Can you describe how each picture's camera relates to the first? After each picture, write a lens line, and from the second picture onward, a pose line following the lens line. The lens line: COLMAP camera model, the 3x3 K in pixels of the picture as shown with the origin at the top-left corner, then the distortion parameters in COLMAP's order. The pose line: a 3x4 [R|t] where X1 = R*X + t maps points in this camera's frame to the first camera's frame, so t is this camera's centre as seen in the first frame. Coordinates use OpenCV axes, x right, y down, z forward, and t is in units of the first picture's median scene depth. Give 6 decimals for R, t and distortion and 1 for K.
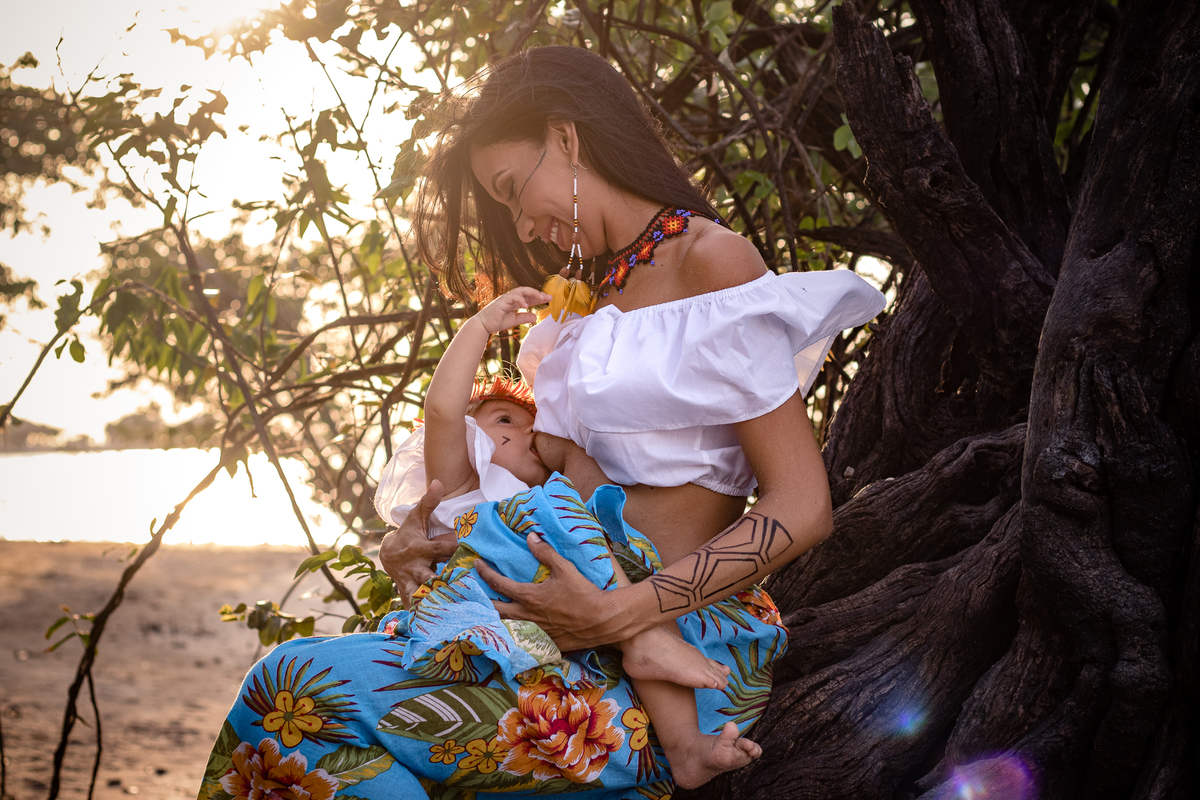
lens RADIAL K [[3157.9, 0, 591.2], [0, 3157.9, 388.2], [0, 0, 1]] dist [-0.077246, 0.000000]
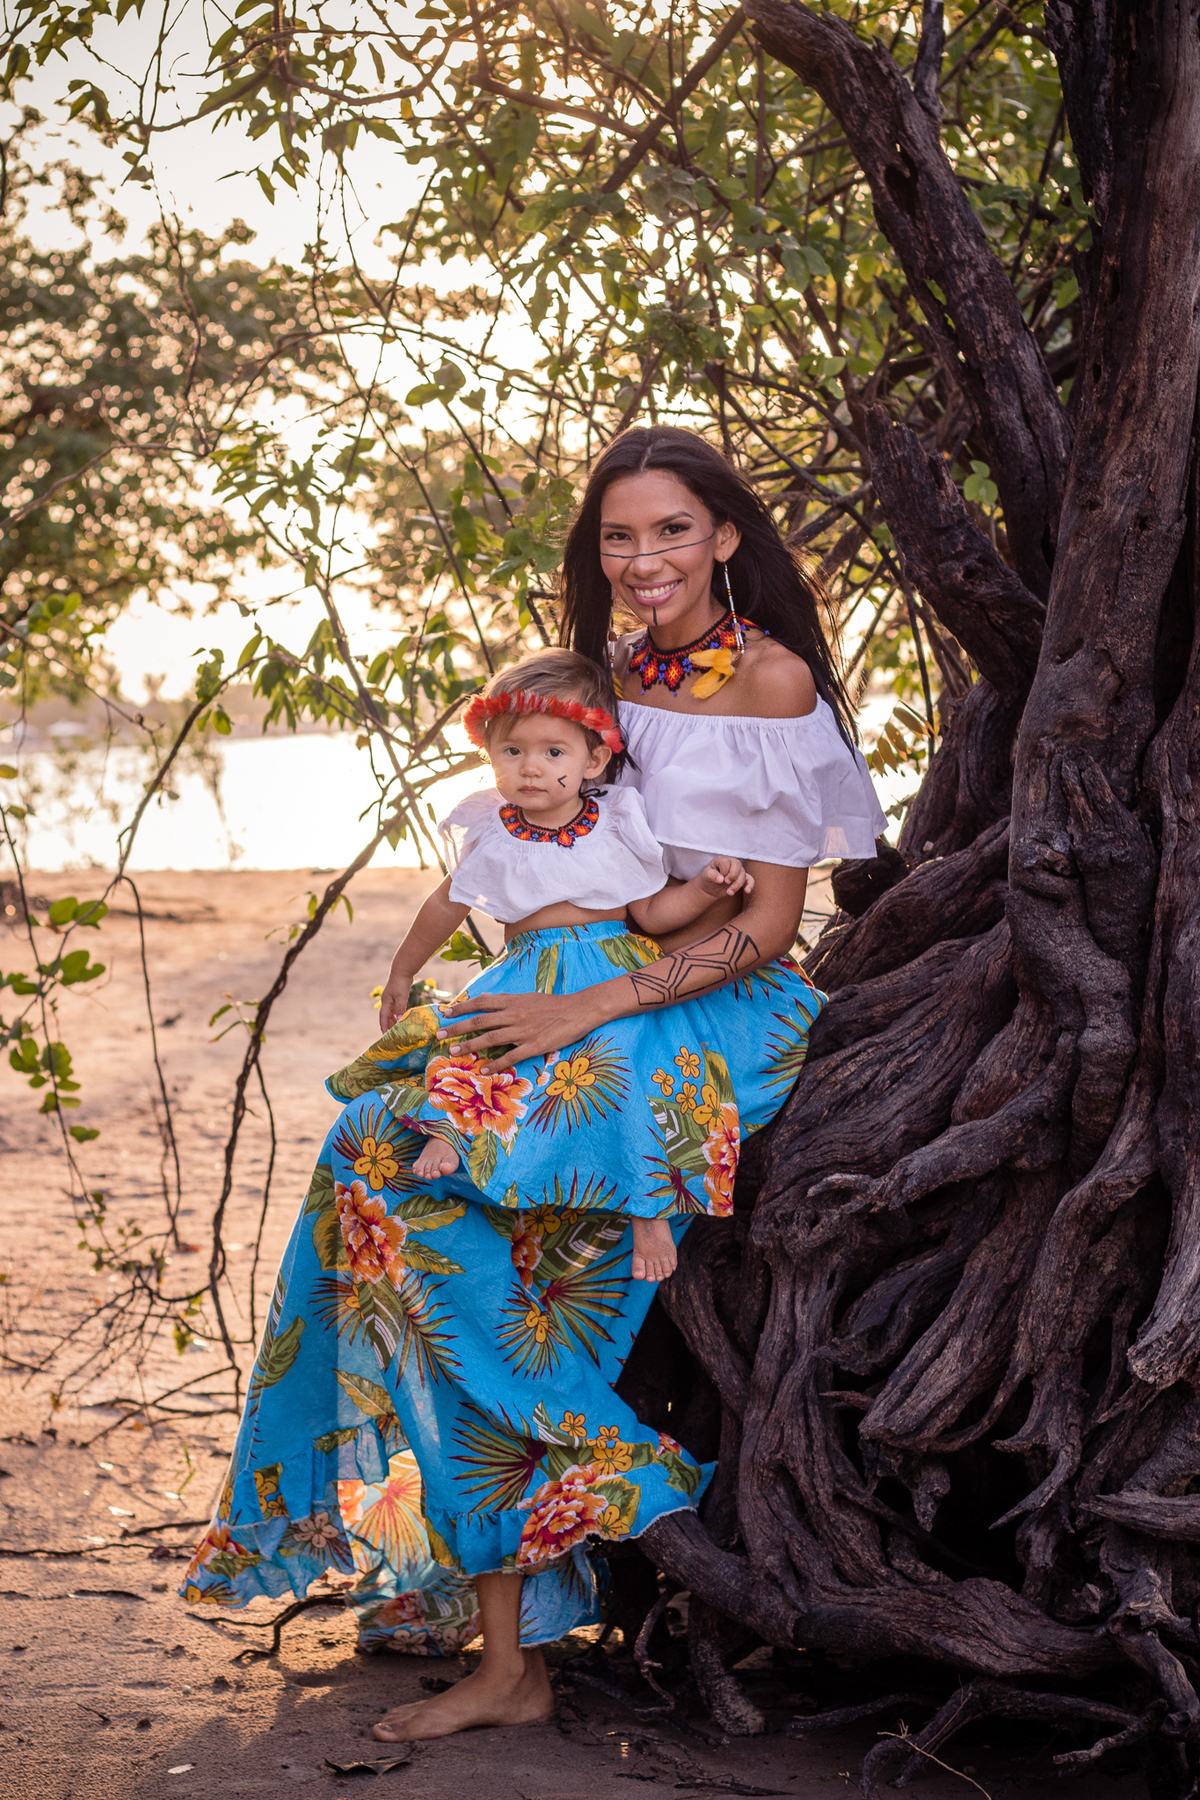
lens RADIAL K [[4736.9, 0, 609.4], [0, 4736.9, 911.3], [0, 0, 1]] dist [-0.077246, 0.000000]
pose [[0.992401, -0.039449, -0.116554, 0.180776], [0.047090, 0.996867, 0.063546, -0.063339], [0.113682, -0.068551, 0.991149, -0.620086]]
